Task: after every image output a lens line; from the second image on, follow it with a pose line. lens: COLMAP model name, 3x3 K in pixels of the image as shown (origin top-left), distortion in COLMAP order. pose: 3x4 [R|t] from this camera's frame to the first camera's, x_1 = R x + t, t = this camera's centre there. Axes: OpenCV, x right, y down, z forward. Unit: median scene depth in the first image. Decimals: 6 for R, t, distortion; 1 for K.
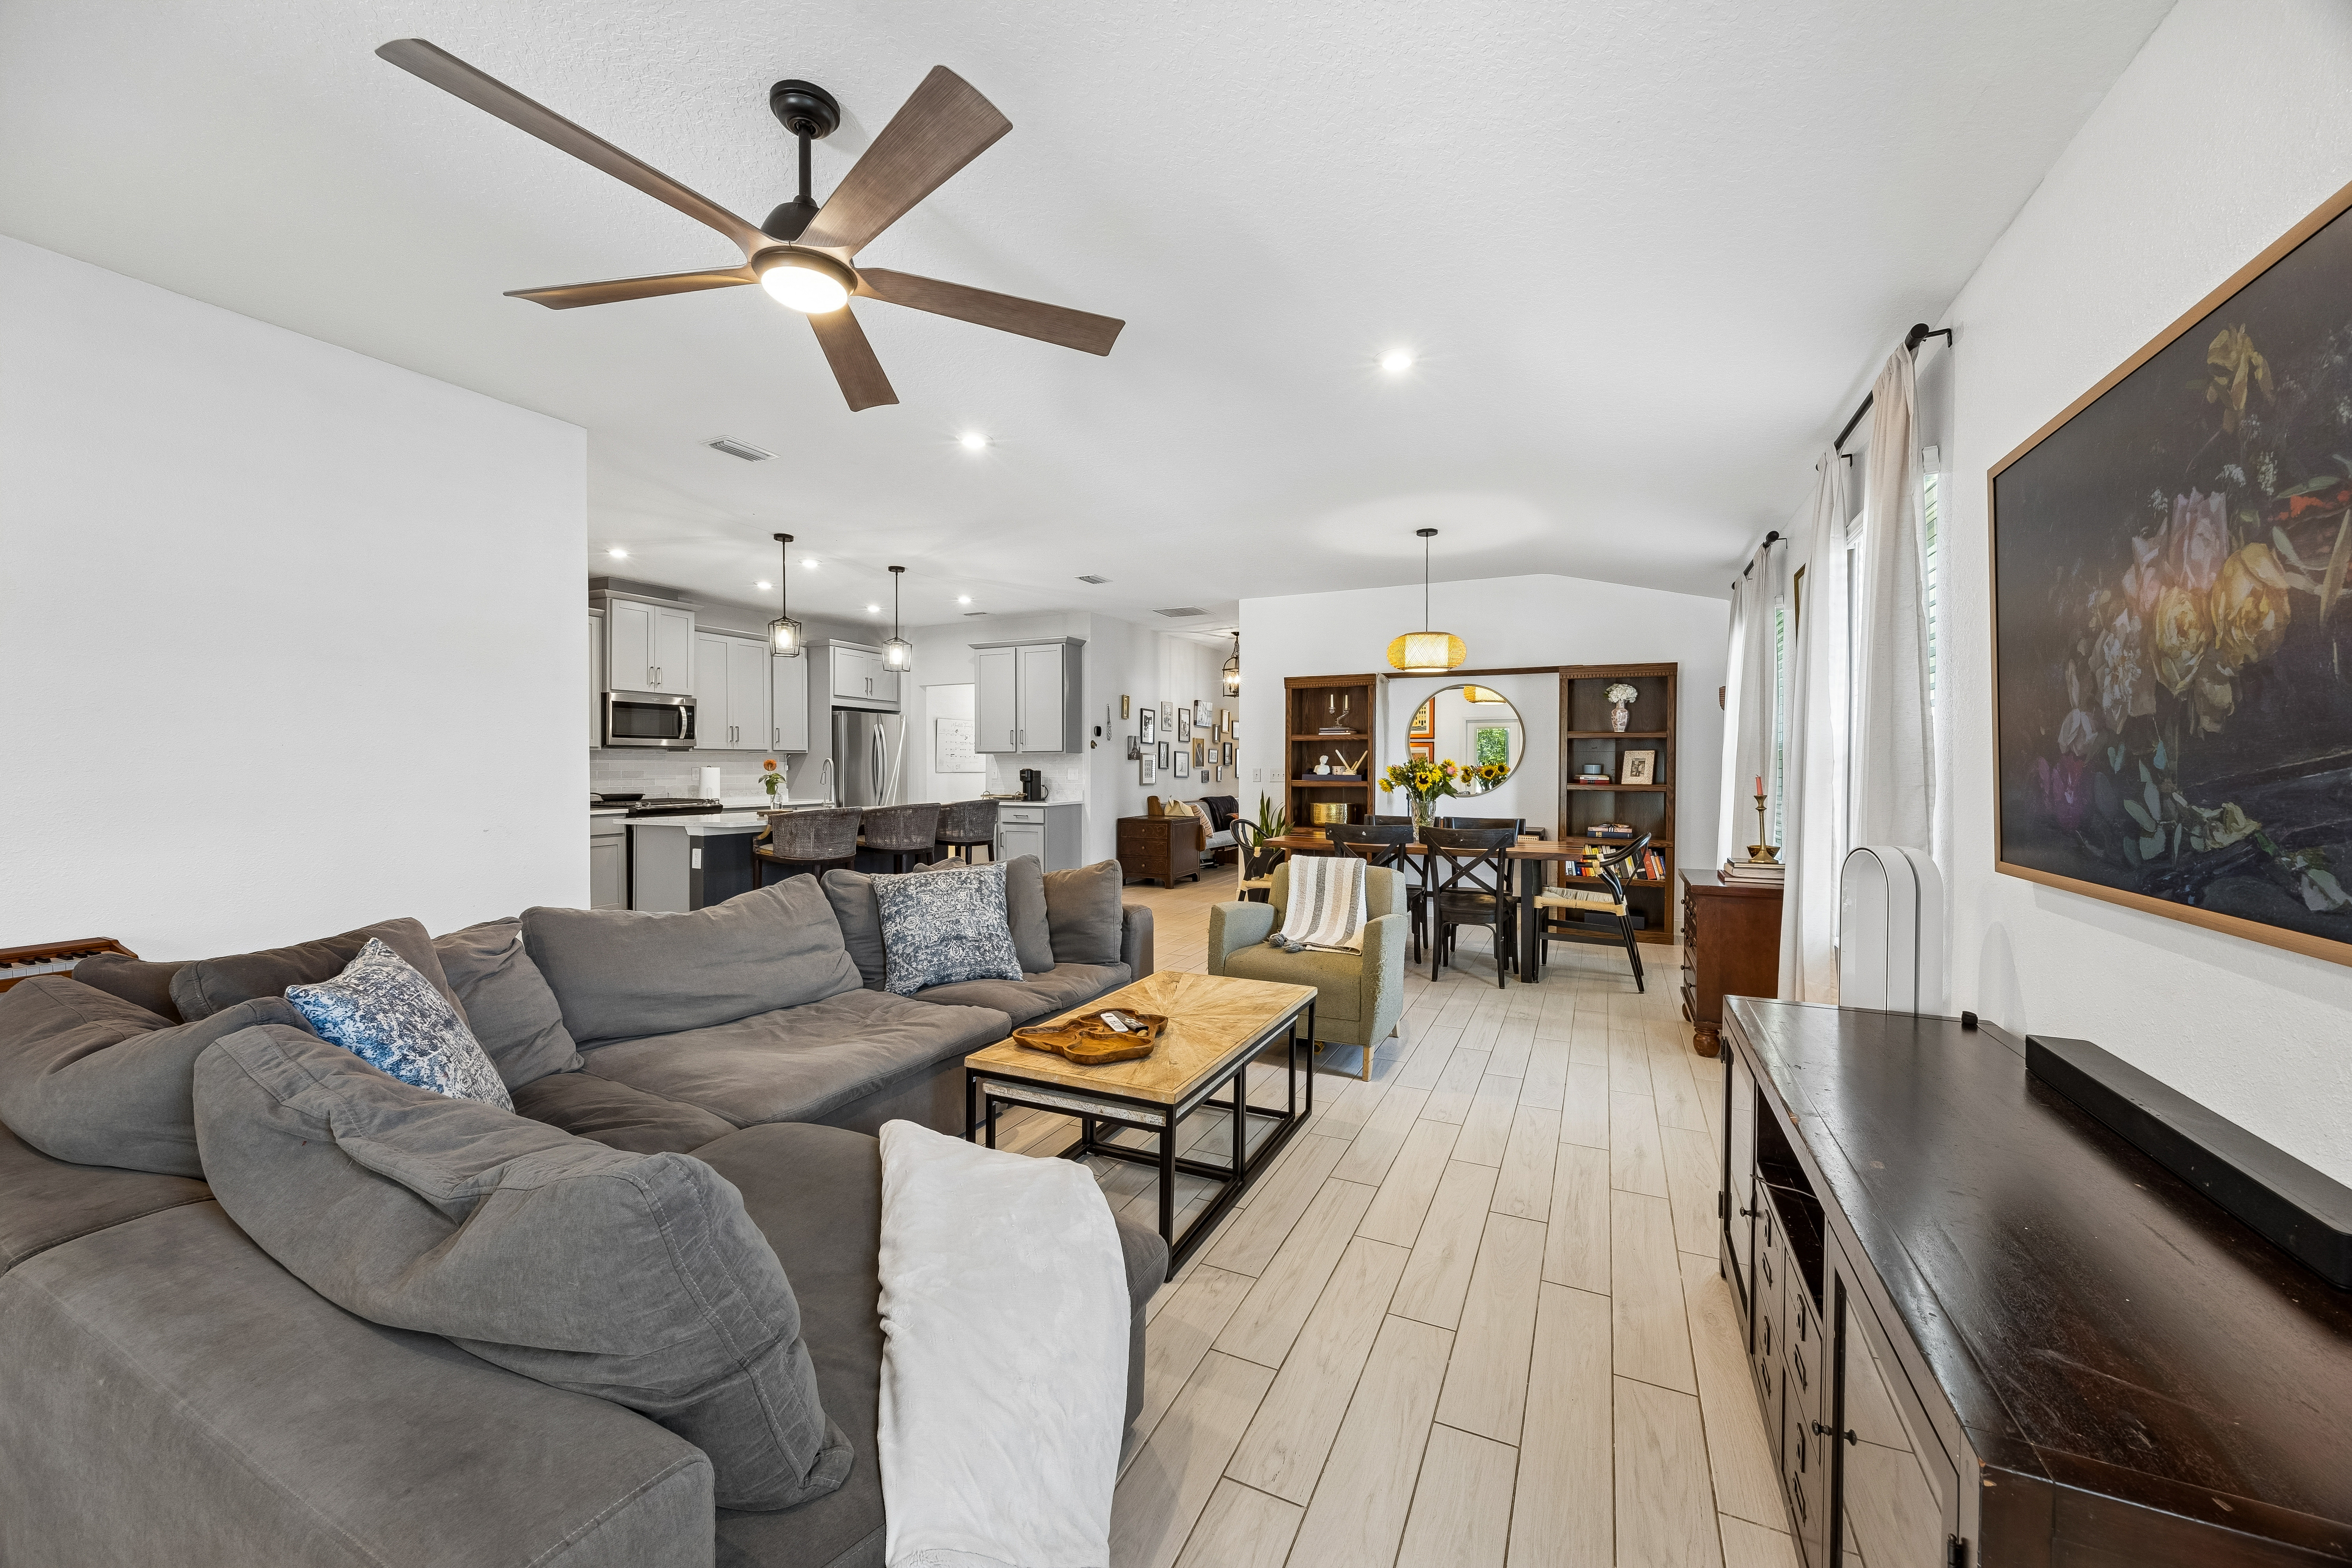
lens RADIAL K [[917.0, 0, 1160.1], [0, 917.0, 774.2], [0, 0, 1]] dist [0.002026, 0.000315]
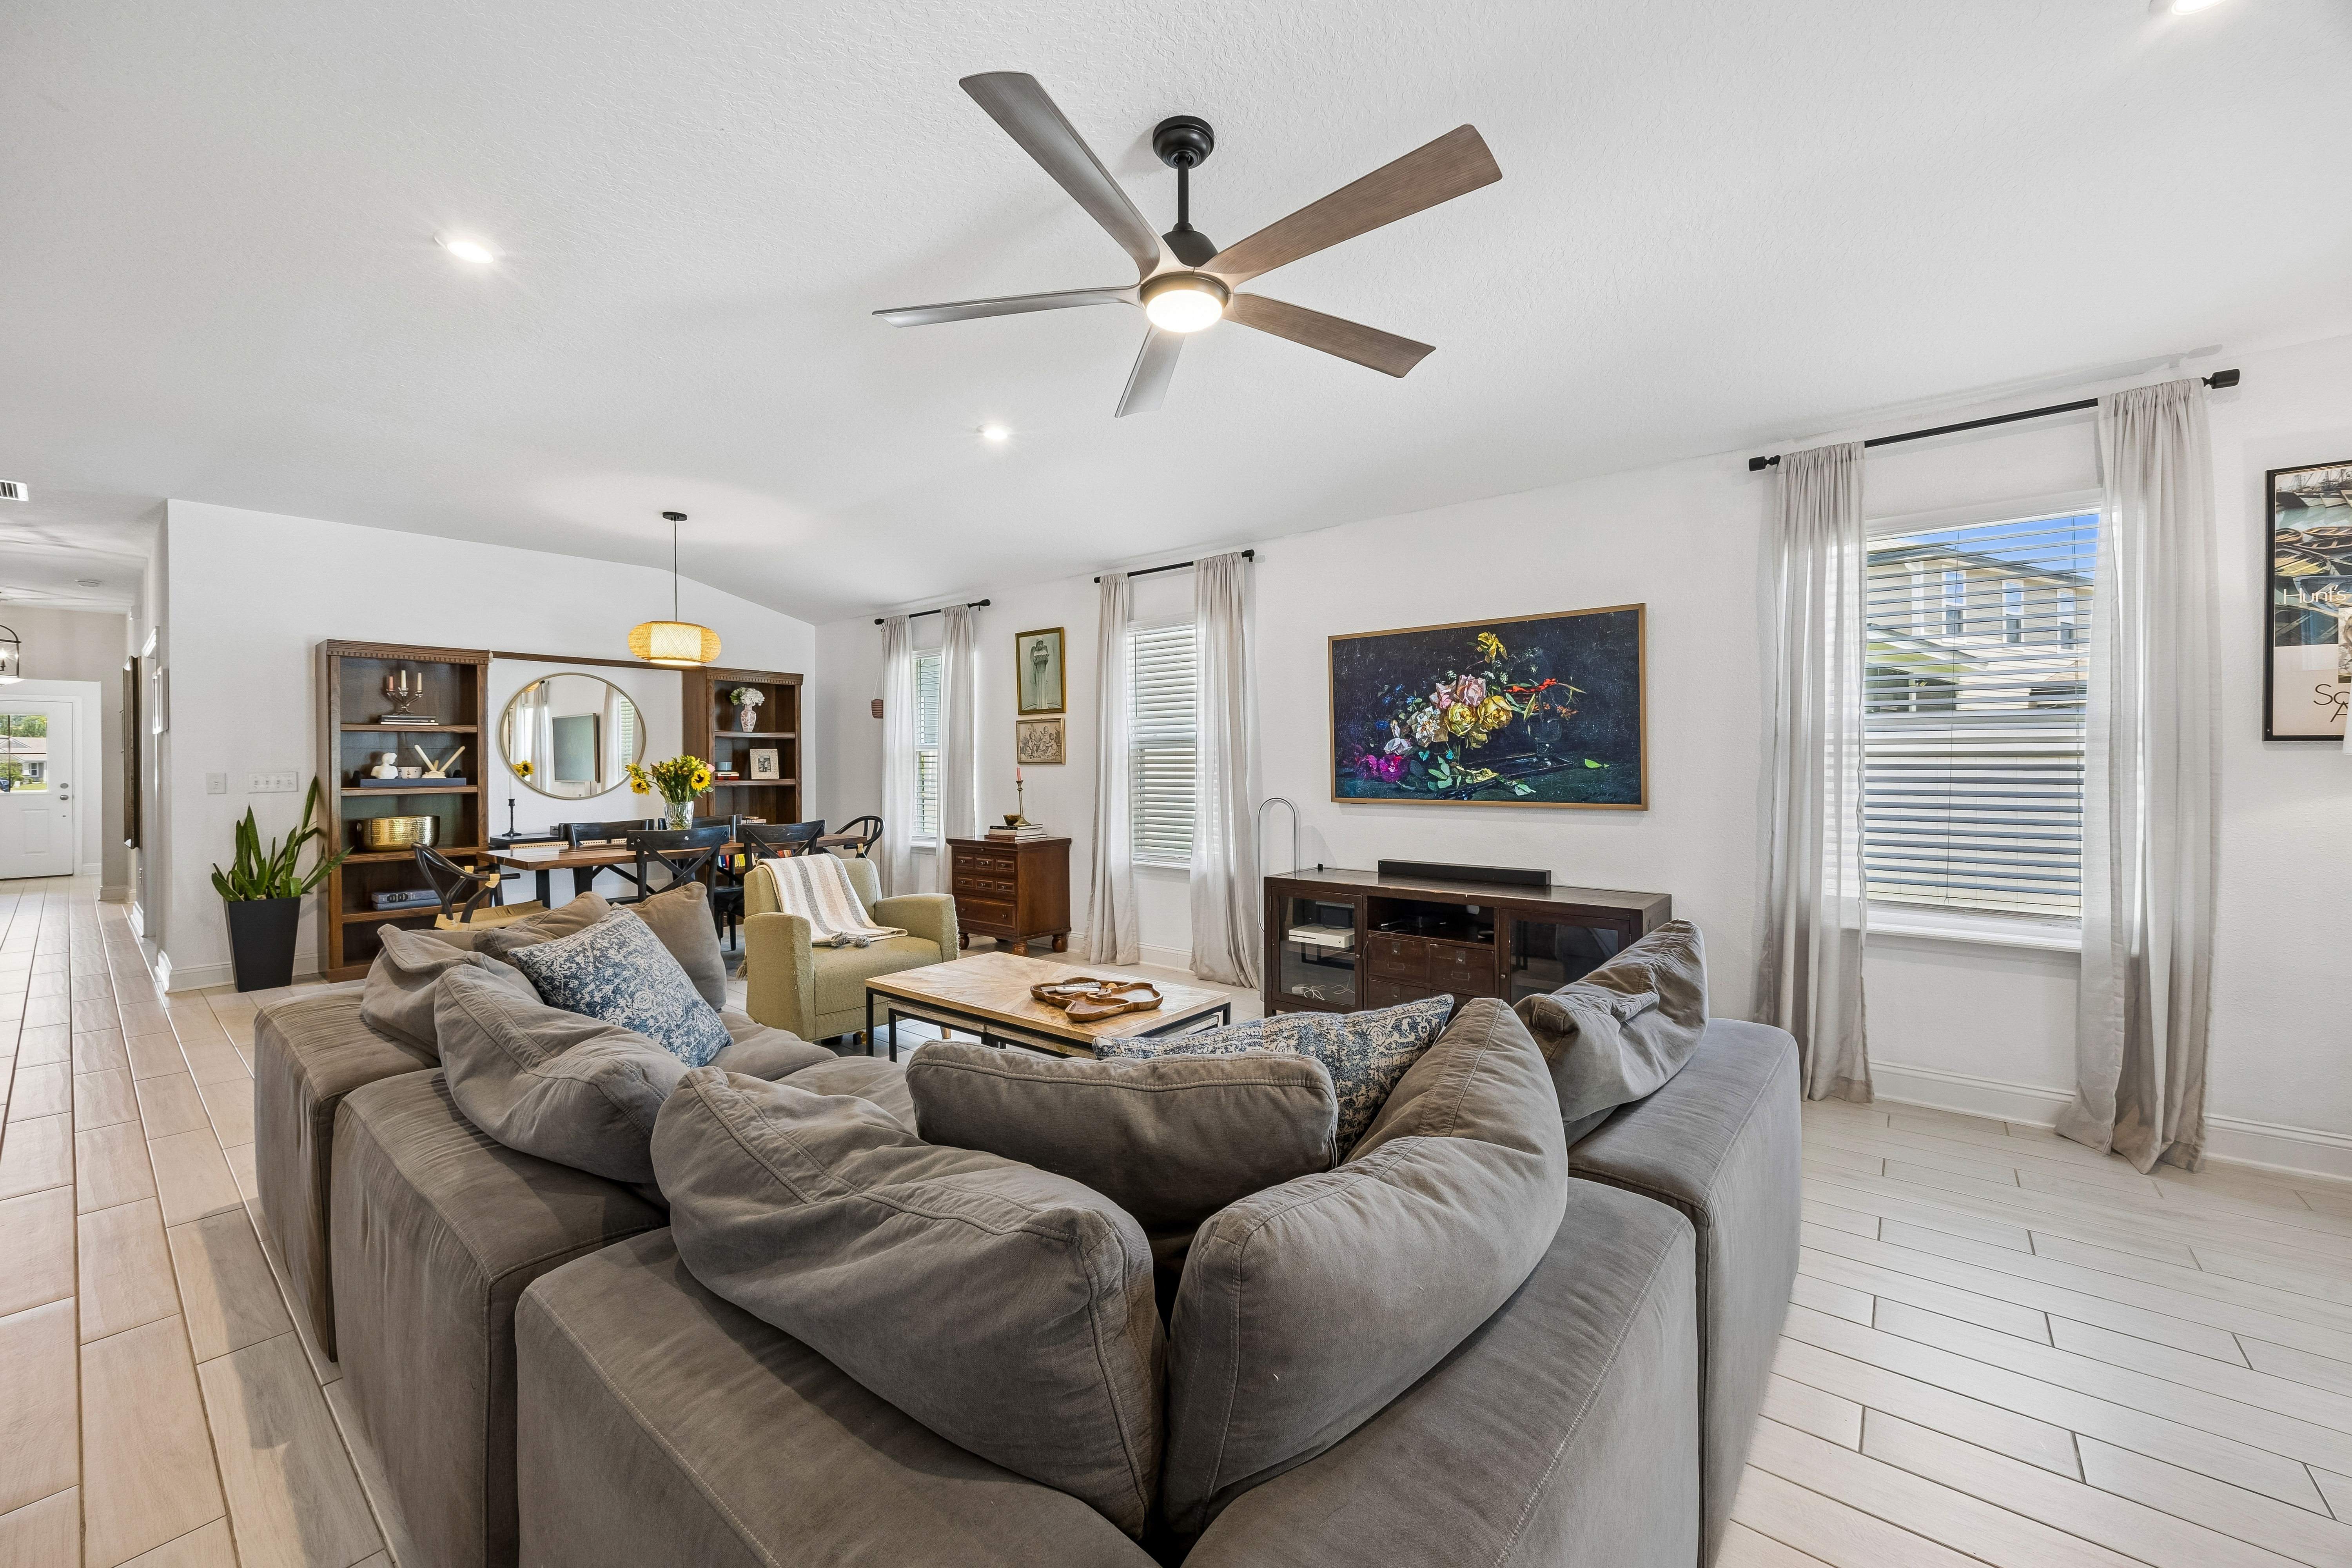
lens RADIAL K [[917.0, 0, 1181.4], [0, 917.0, 759.1], [0, 0, 1]] dist [0.002026, 0.000315]
pose [[0.223981, -0.004159, 0.974585, -0.461456], [0.017662, 0.999844, 0.000208, -0.004820], [-0.974434, 0.017167, 0.224019, 0.252199]]
